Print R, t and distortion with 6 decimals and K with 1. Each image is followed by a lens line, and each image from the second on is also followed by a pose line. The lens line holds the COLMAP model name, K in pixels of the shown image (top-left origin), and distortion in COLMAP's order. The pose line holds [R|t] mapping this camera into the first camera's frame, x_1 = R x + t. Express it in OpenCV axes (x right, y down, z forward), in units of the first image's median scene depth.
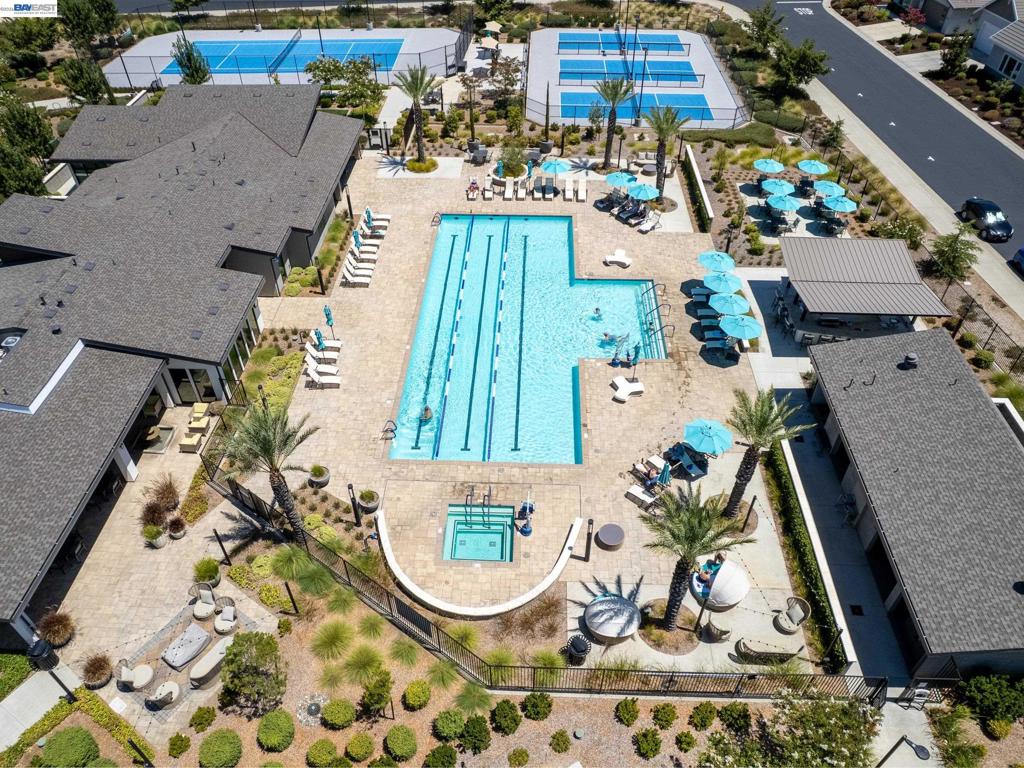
lens RADIAL K [[742.4, 0, 512.0], [0, 742.4, 384.0], [0, 0, 1]] dist [-0.085289, 0.078071]
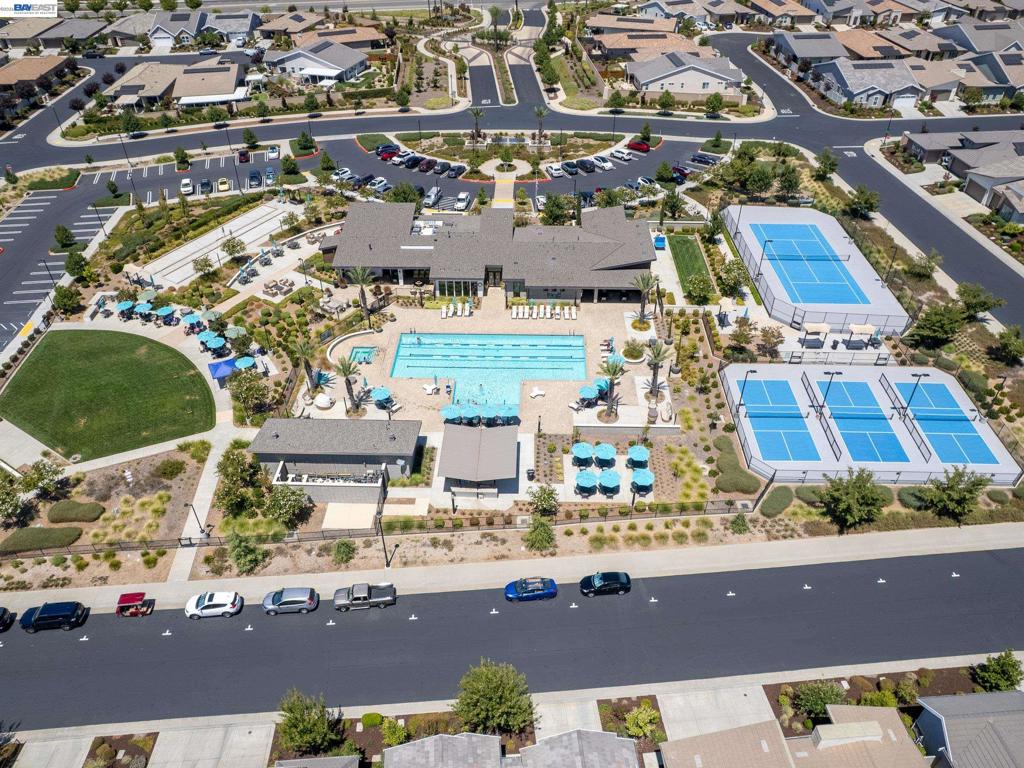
lens RADIAL K [[742.4, 0, 512.0], [0, 742.4, 384.0], [0, 0, 1]] dist [-0.085289, 0.078071]
pose [[0.010873, 0.625485, -0.780161, 1.391138], [-0.667838, 0.585228, 0.459892, -0.879050], [0.744228, 0.516020, 0.424085, 0.171164]]
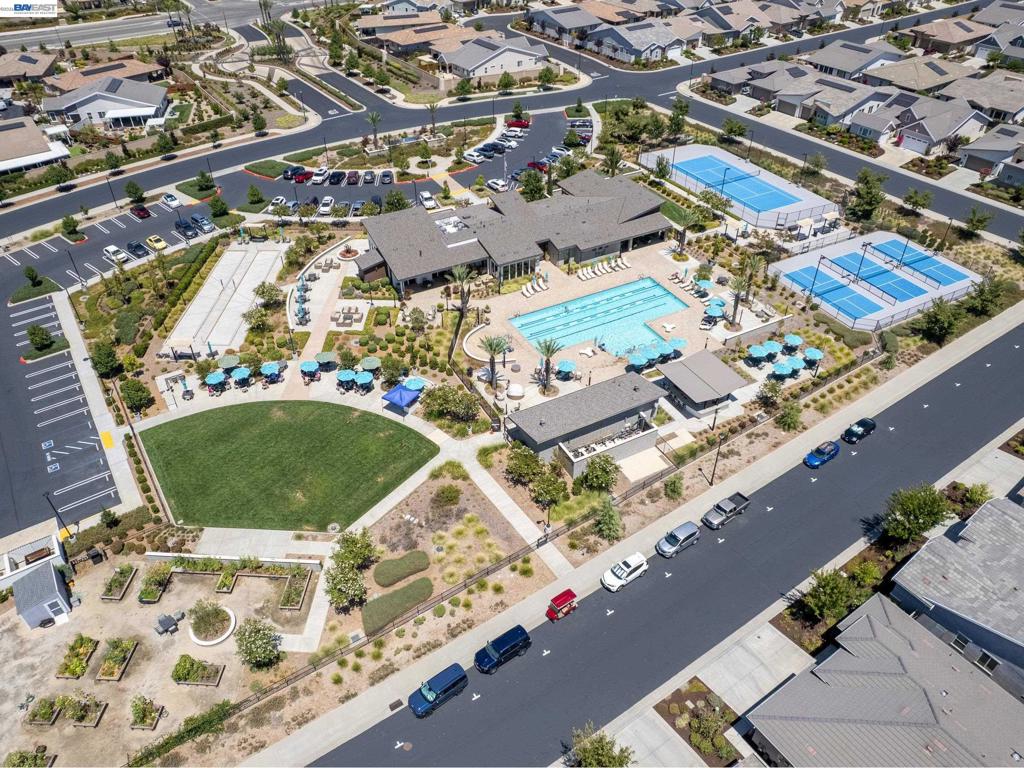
lens RADIAL K [[742.4, 0, 512.0], [0, 742.4, 384.0], [0, 0, 1]] dist [-0.085289, 0.078071]
pose [[0.506001, 0.539481, -0.672996, 1.258857], [-0.577427, 0.791486, 0.200318, -0.186311], [0.640735, 0.287245, 0.712004, -0.620158]]
